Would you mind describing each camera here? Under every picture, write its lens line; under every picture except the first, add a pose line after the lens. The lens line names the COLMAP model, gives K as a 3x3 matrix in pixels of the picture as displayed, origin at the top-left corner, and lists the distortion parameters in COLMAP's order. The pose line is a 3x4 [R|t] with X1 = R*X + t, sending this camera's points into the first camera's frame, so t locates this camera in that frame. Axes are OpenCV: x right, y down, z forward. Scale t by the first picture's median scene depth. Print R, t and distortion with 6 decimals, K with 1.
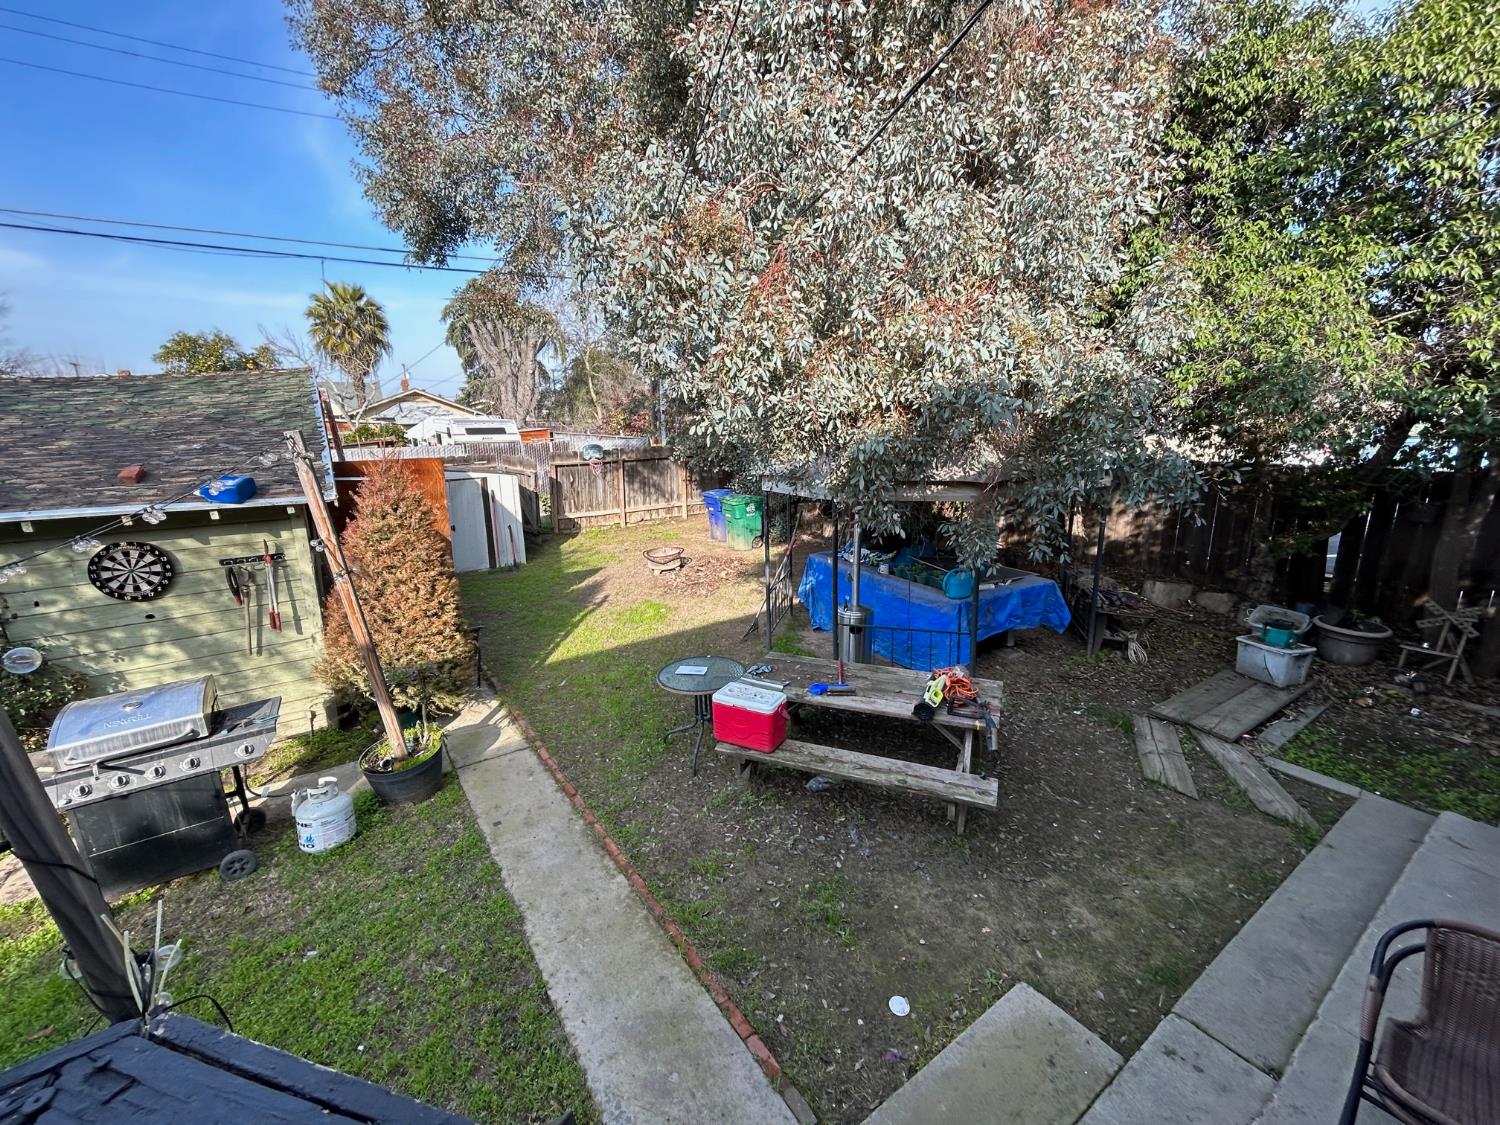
lens RADIAL K [[602.5, 0, 749.6], [0, 602.5, 559.3], [0, 0, 1]] dist [-0.002484, -0.000528]
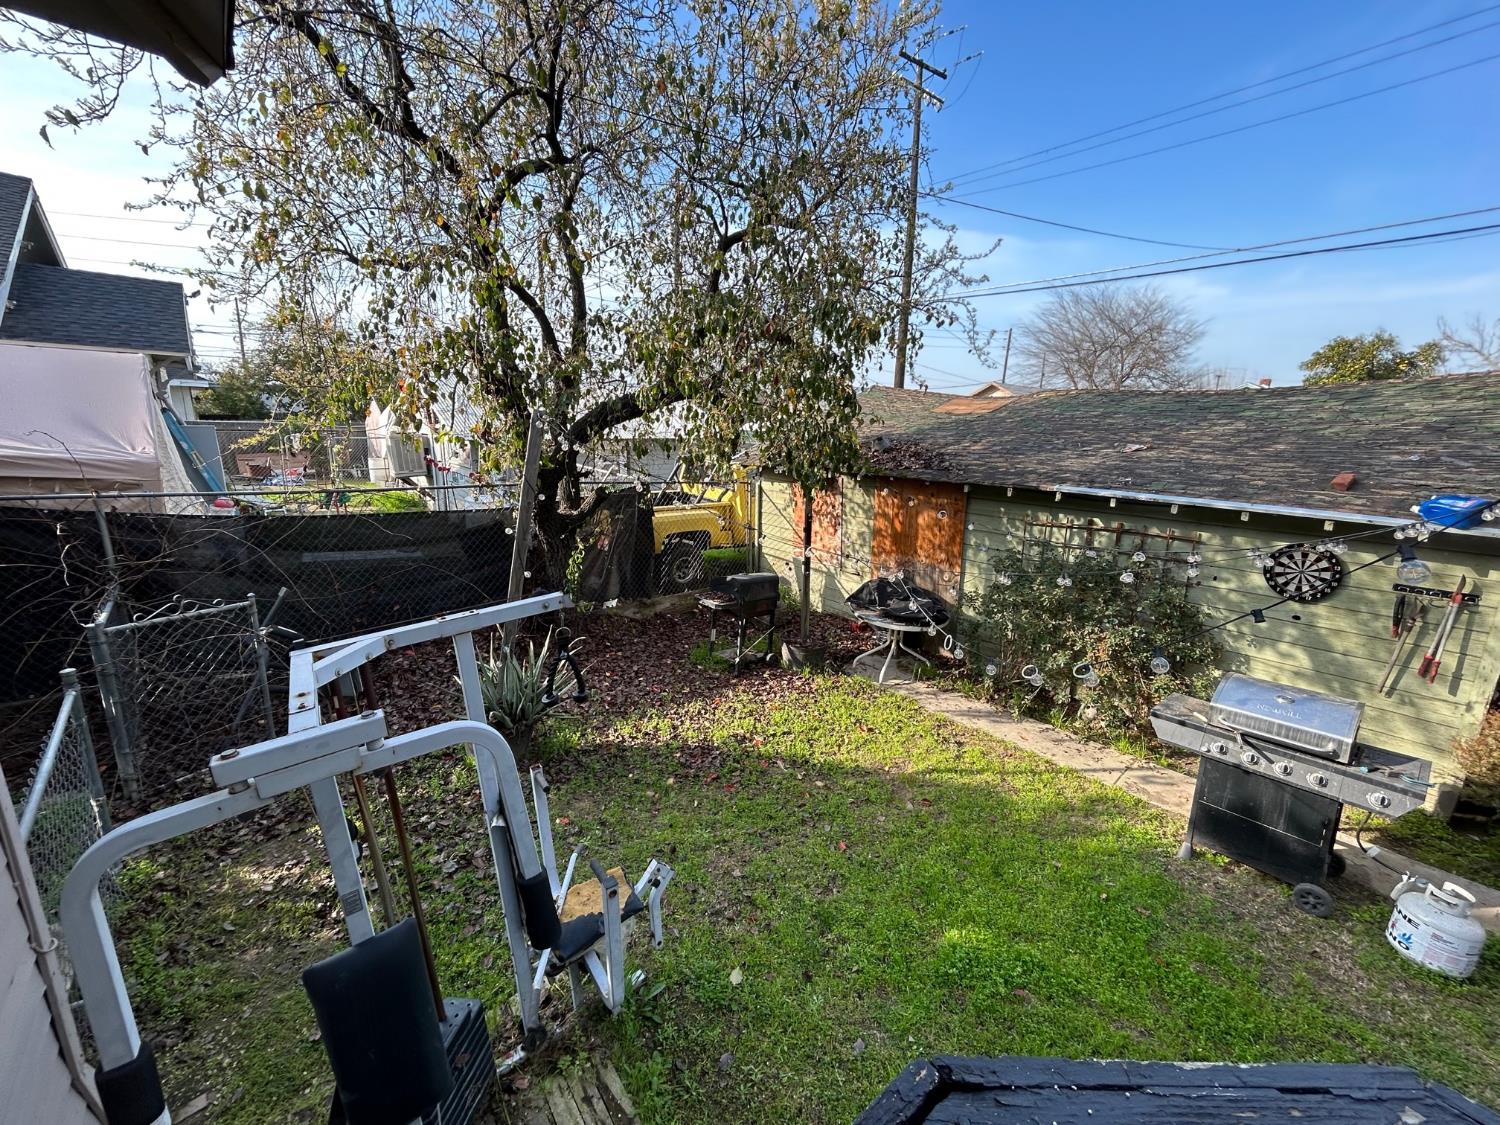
lens RADIAL K [[602.5, 0, 749.0], [0, 602.5, 559.7], [0, 0, 1]] dist [-0.002484, -0.000528]
pose [[0.119972, 0.235829, -0.964361, -0.144861], [-0.243625, 0.948668, 0.201683, 0.022656], [0.962421, 0.210746, 0.171268, -0.103902]]
